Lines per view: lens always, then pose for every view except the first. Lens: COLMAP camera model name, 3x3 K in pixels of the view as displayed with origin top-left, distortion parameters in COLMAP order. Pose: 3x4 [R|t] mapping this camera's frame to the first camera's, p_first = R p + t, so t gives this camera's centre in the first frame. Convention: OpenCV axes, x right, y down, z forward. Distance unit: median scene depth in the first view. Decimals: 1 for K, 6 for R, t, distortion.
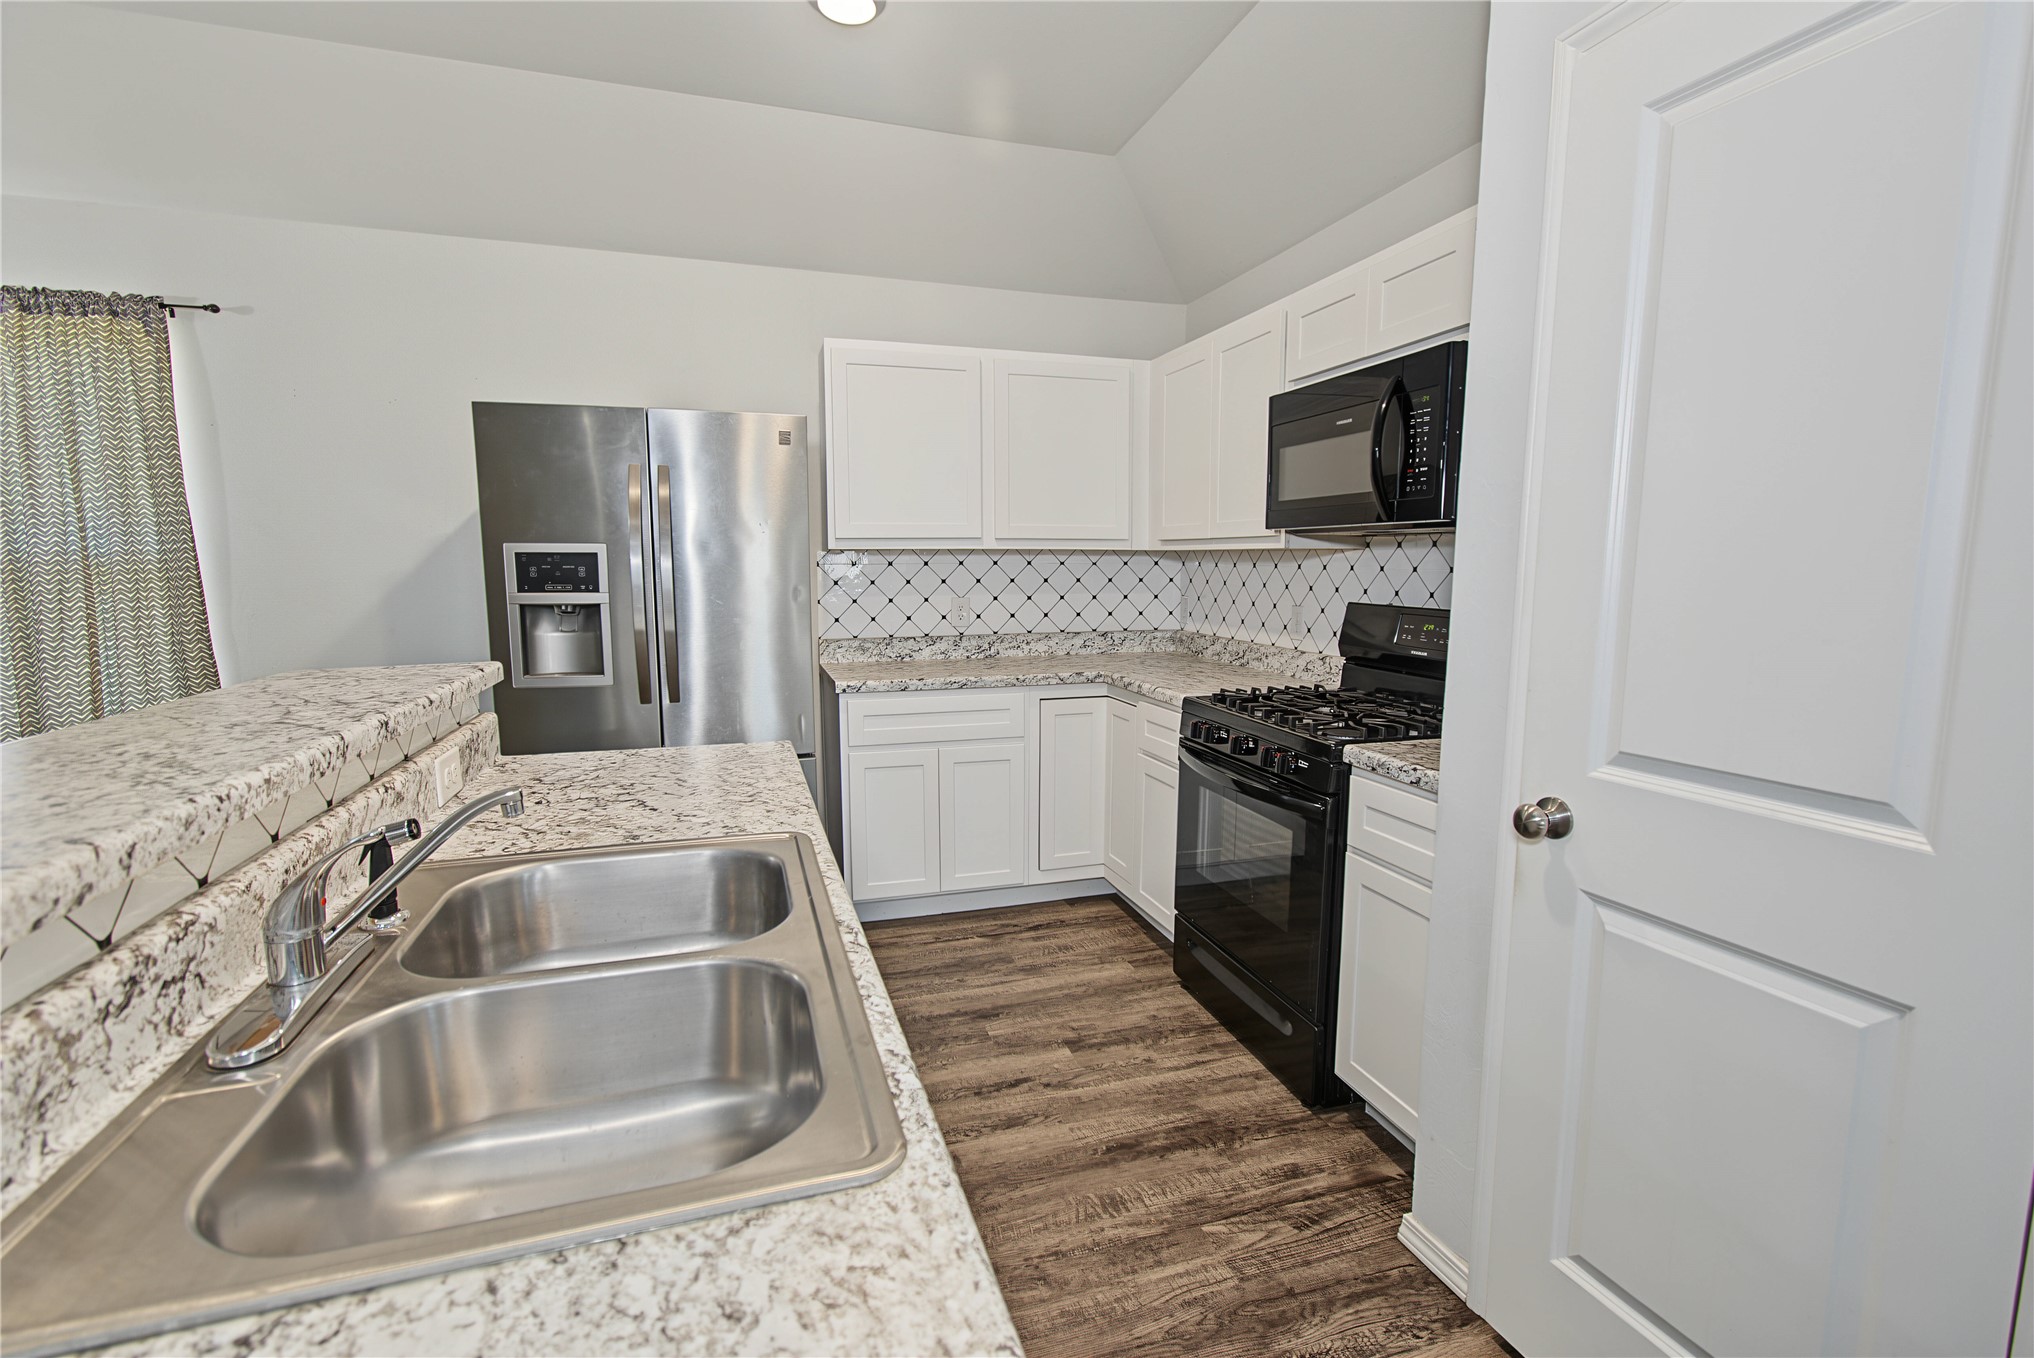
lens RADIAL K [[916.4, 0, 1022.1], [0, 916.4, 679.9], [0, 0, 1]] dist [0.001268, 0.004347]
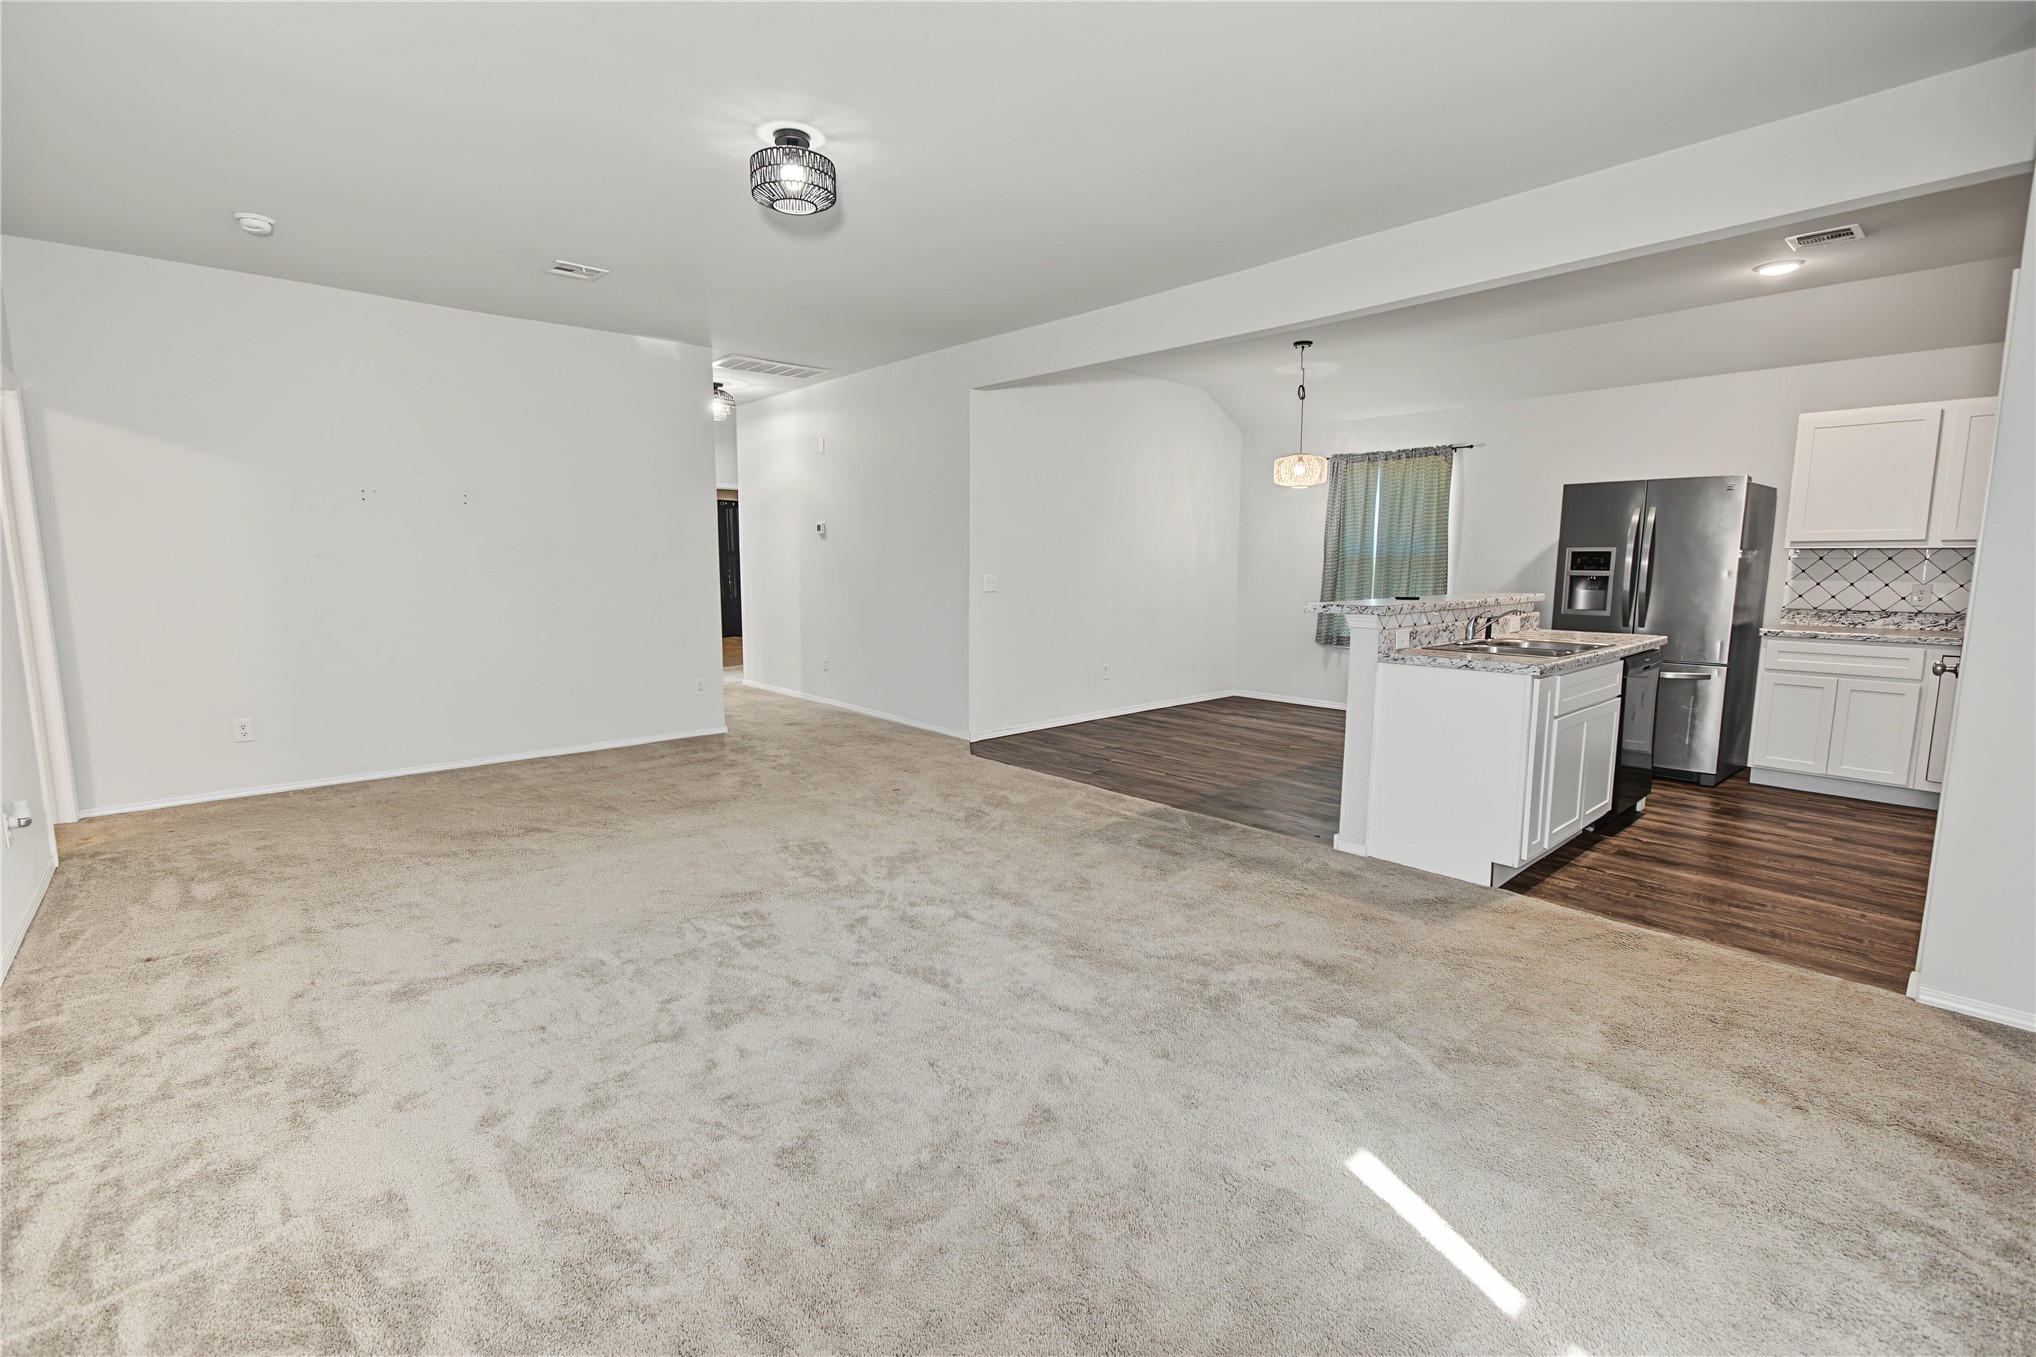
lens RADIAL K [[917.3, 0, 1024.5], [0, 917.3, 665.3], [0, 0, 1]] dist [0.001268, 0.004347]
pose [[0.421425, 0.108837, -0.900309, 0.864316], [-0.121088, 0.990636, 0.063077, 0.143814], [0.898743, 0.082434, 0.430657, -1.052315]]
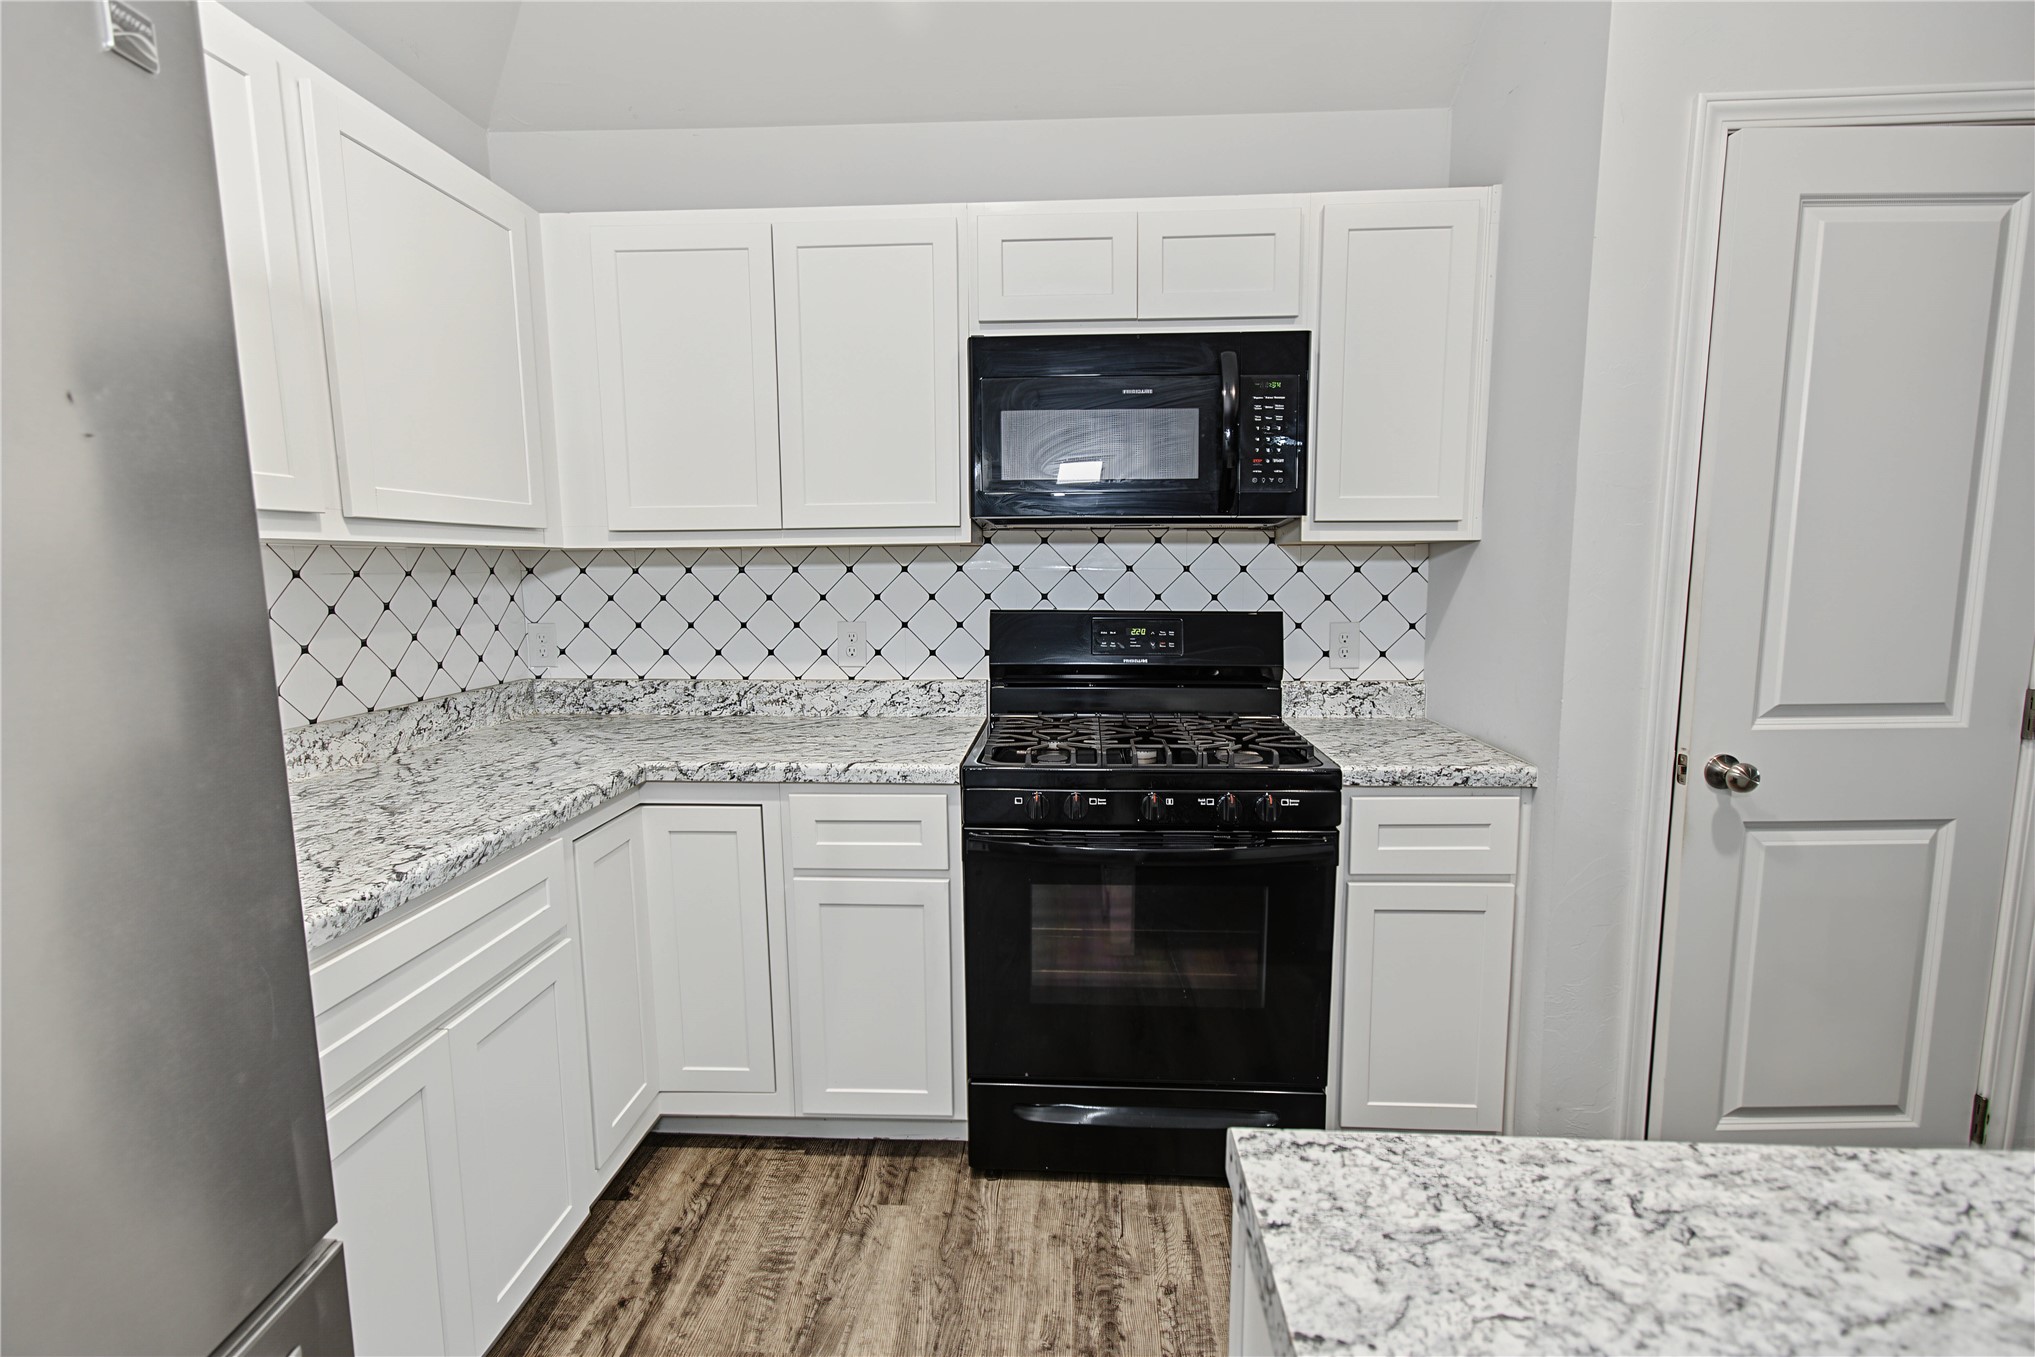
lens RADIAL K [[958.4, 0, 1008.4], [0, 958.4, 678.7], [0, 0, 1]] dist [0.016946, -0.000023]
pose [[0.349011, -0.124179, 0.928855, -0.469403], [0.129931, 0.988020, 0.083268, -0.101212], [-0.928068, 0.091626, 0.360964, 0.730475]]
